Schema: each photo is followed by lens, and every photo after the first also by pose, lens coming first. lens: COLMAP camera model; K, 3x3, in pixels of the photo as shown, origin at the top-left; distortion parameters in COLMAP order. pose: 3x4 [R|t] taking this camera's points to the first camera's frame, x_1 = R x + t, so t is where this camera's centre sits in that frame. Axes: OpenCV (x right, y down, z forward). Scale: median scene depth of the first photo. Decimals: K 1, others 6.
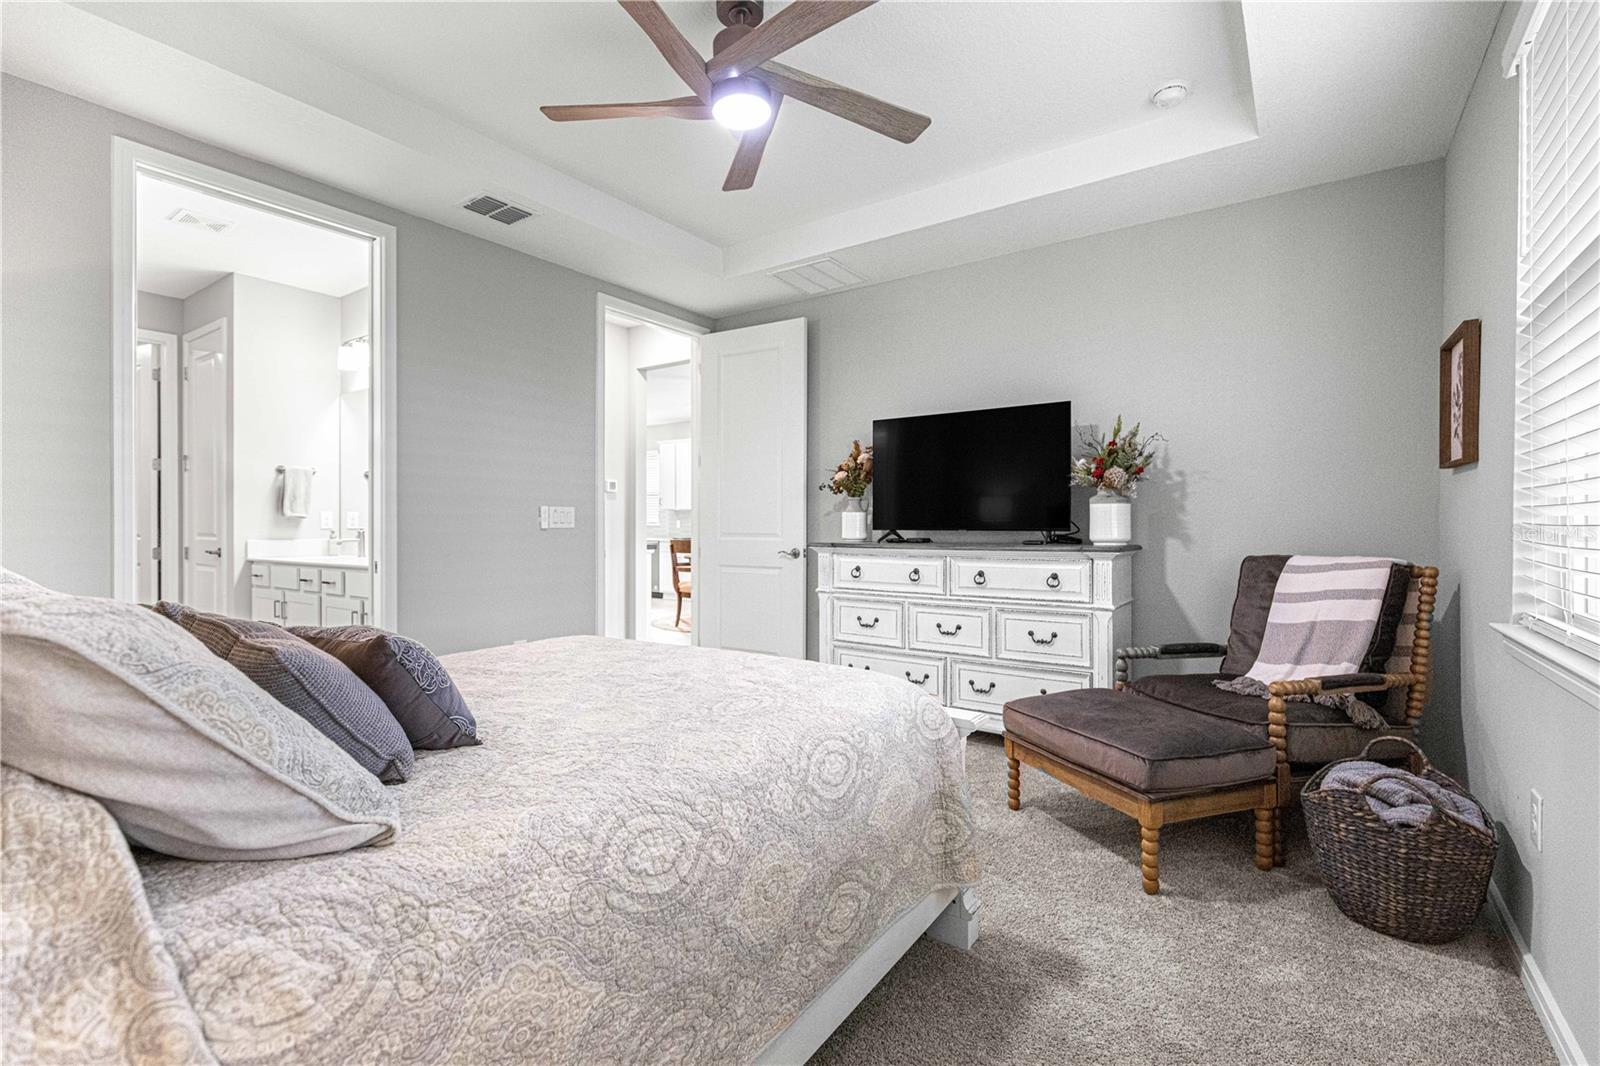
lens RADIAL K [[723.0, 0, 799.2], [0, 723.0, 531.4], [0, 0, 1]] dist [0.003302, -0.000435]
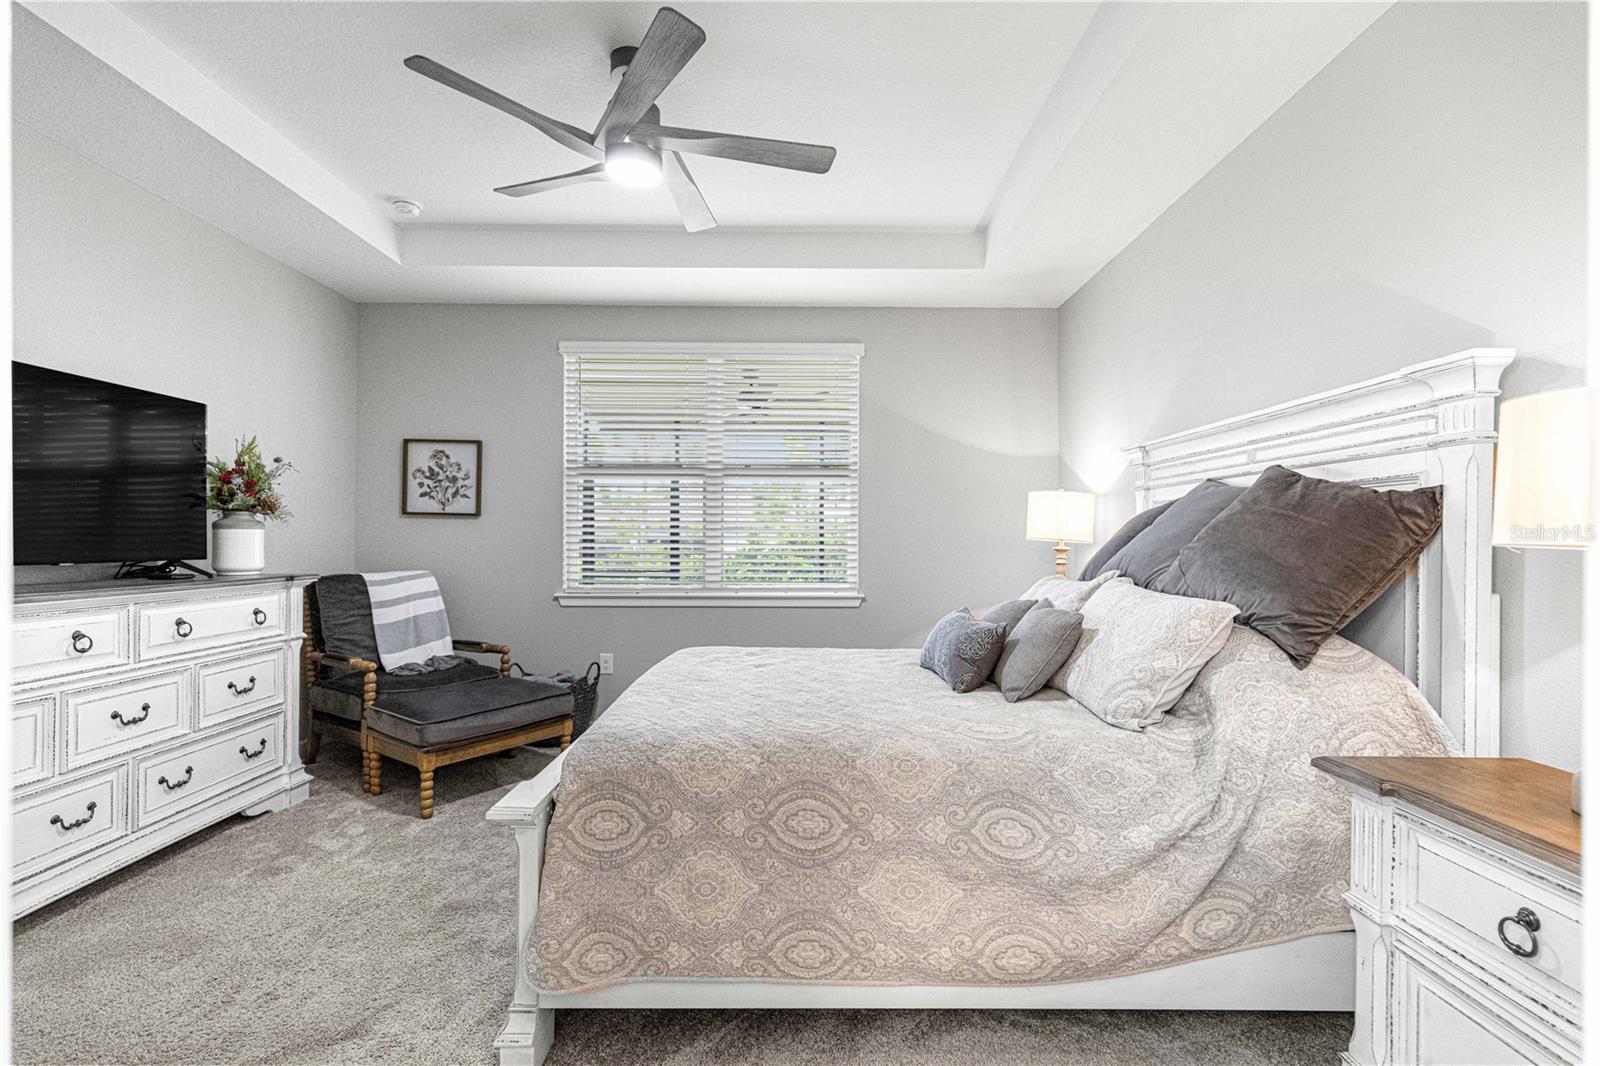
lens RADIAL K [[723.0, 0, 792.8], [0, 723.0, 537.8], [0, 0, 1]] dist [0.003302, -0.000435]
pose [[-0.577792, 0.002392, 0.816180, -0.712016], [0.004110, 0.999992, -0.000021, -0.023840], [-0.816173, 0.003343, -0.577797, 0.939475]]
